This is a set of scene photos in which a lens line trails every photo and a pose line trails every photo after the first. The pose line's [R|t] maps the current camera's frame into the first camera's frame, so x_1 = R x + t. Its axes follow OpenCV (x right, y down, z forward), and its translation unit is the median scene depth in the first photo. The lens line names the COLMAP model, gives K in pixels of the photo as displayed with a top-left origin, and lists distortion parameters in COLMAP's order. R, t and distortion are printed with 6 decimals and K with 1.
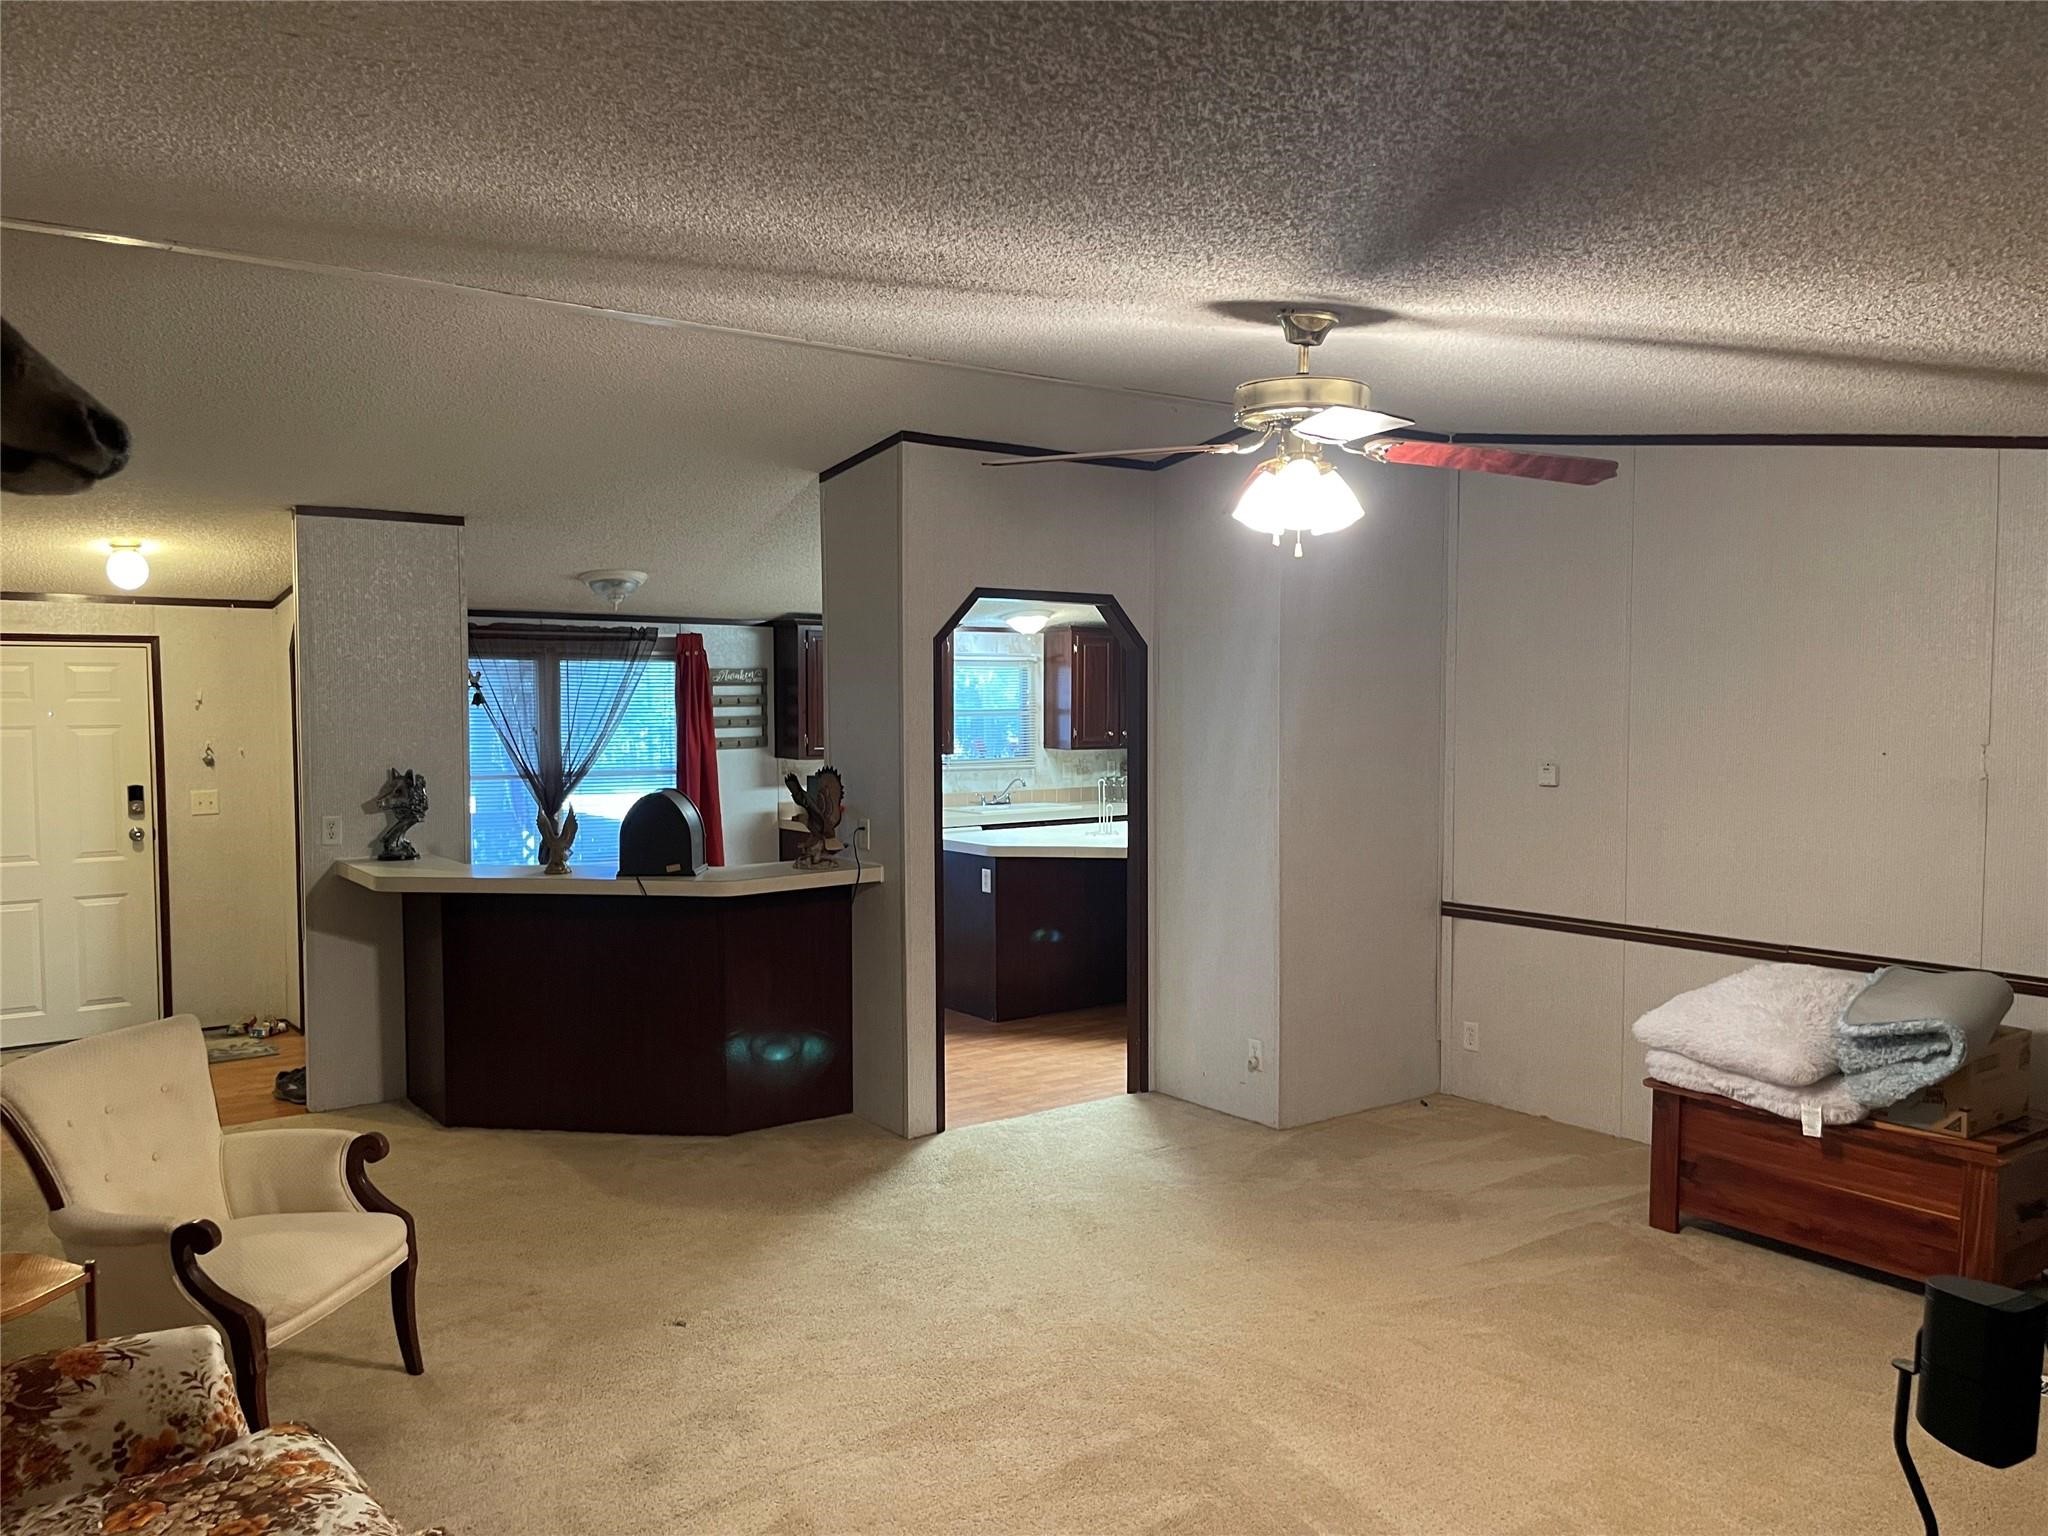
lens RADIAL K [[1547.3, 0, 1024.6], [0, 1547.3, 775.7], [0, 0, 1]] dist [0.060425, -0.086275]
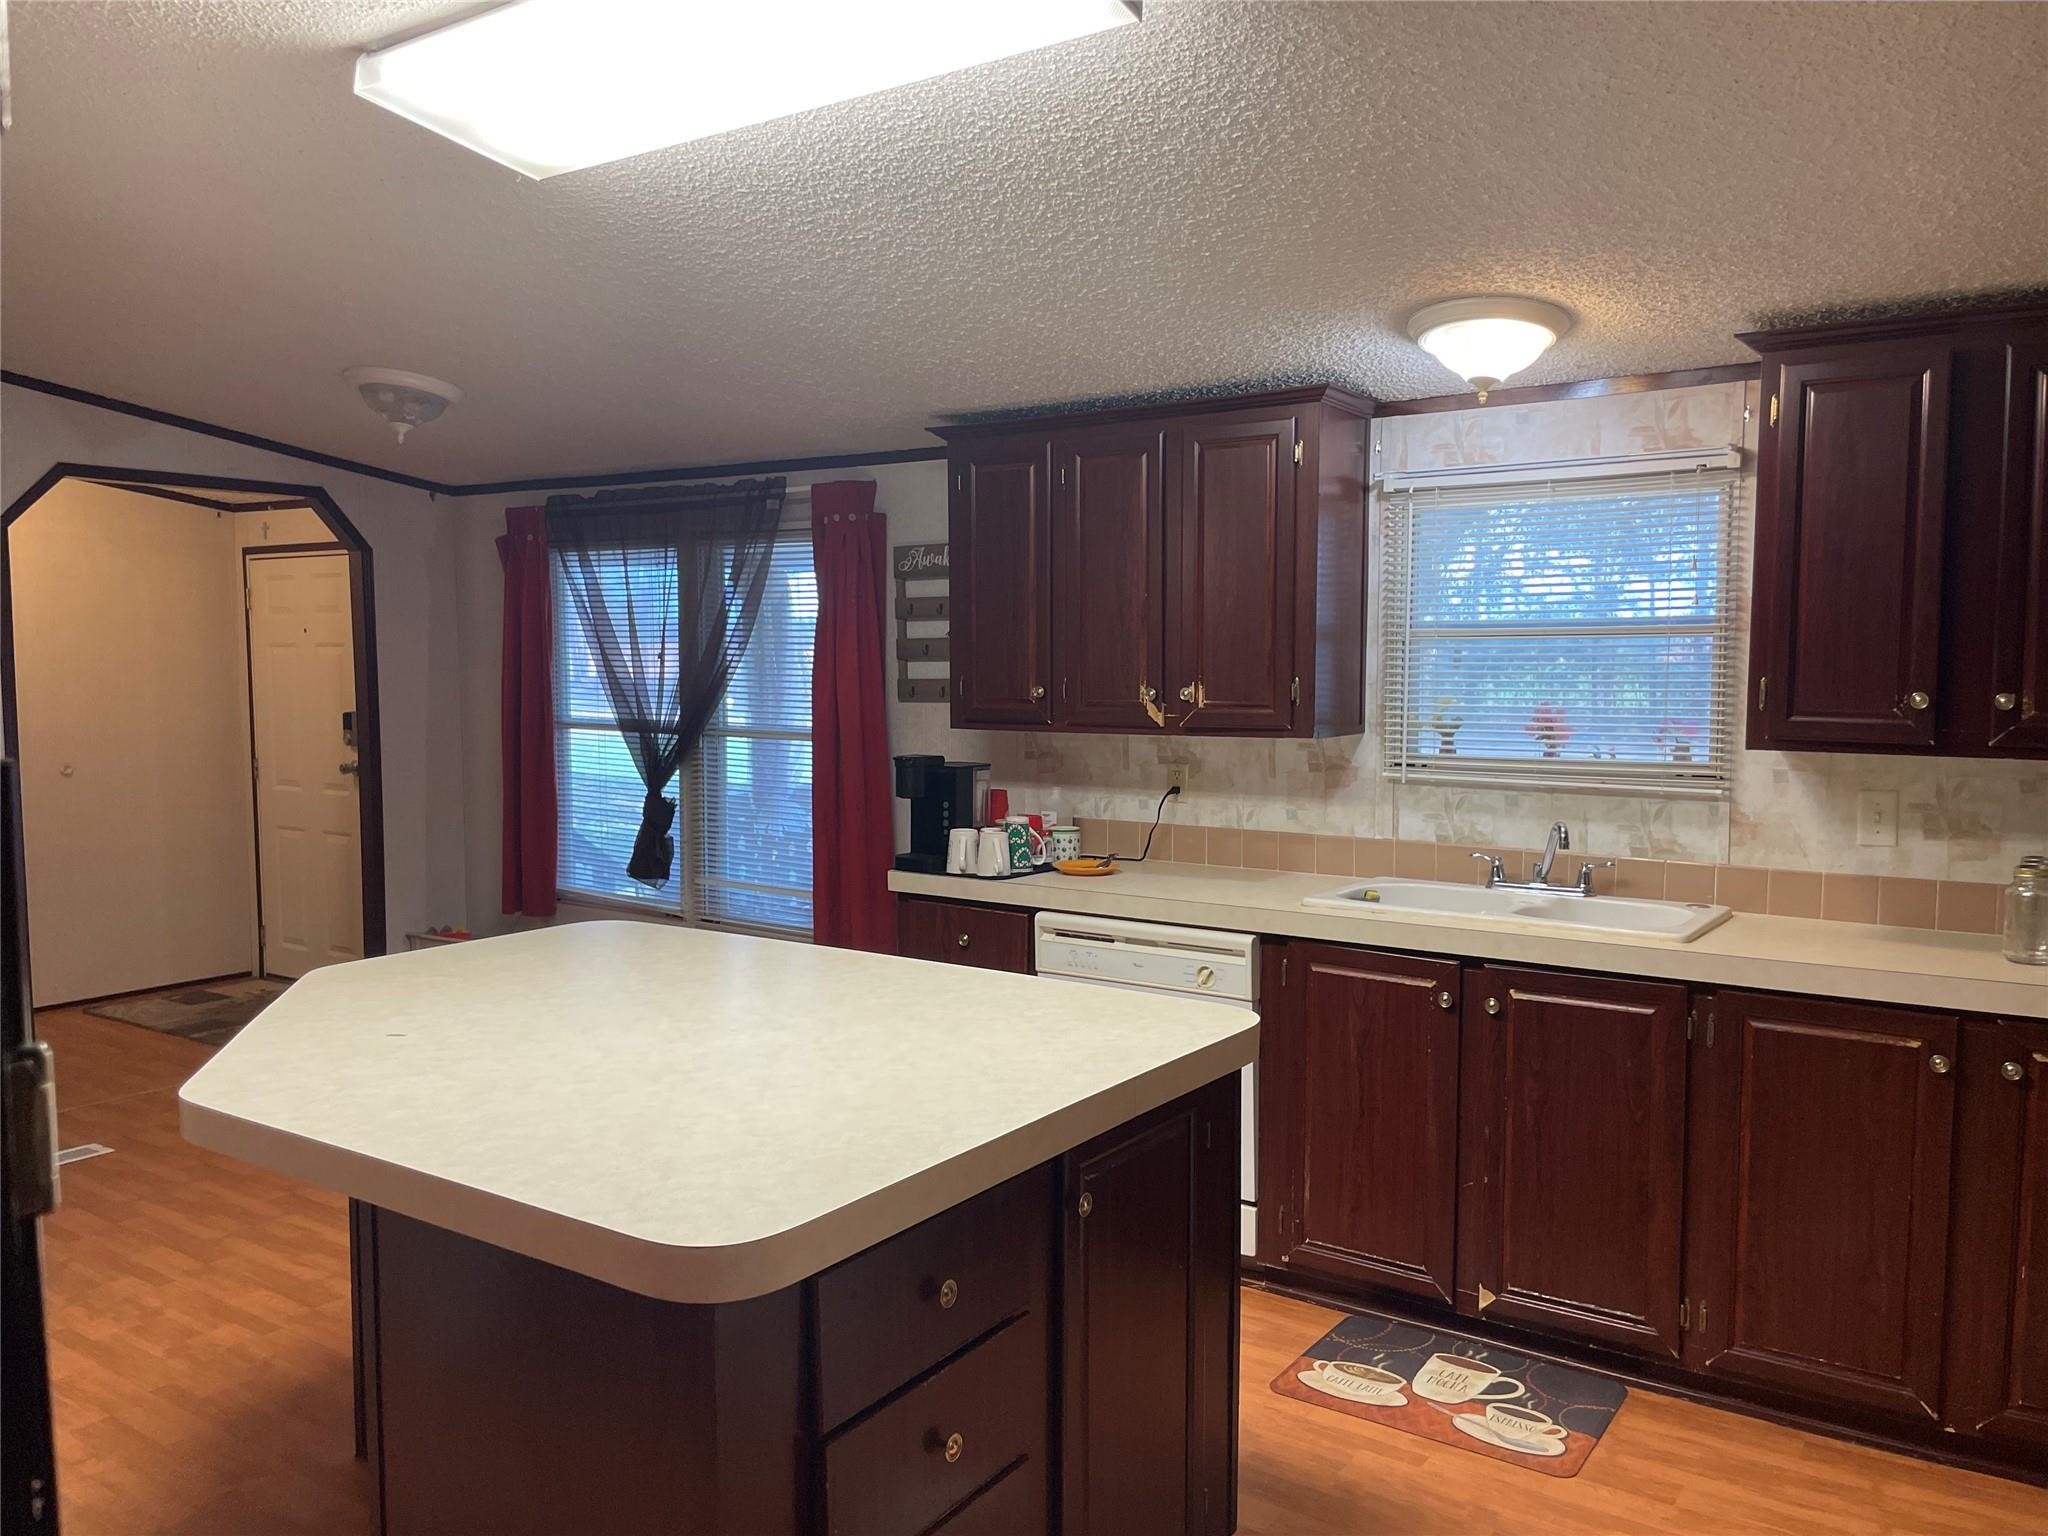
lens RADIAL K [[1547.3, 0, 1020.5], [0, 1547.3, 773.4], [0, 0, 1]] dist [0.060425, -0.086275]
pose [[0.320271, 0.074134, -0.944421, 0.313901], [-0.051493, 0.996822, 0.060785, -0.026551], [0.945925, 0.029163, 0.323071, 0.872877]]
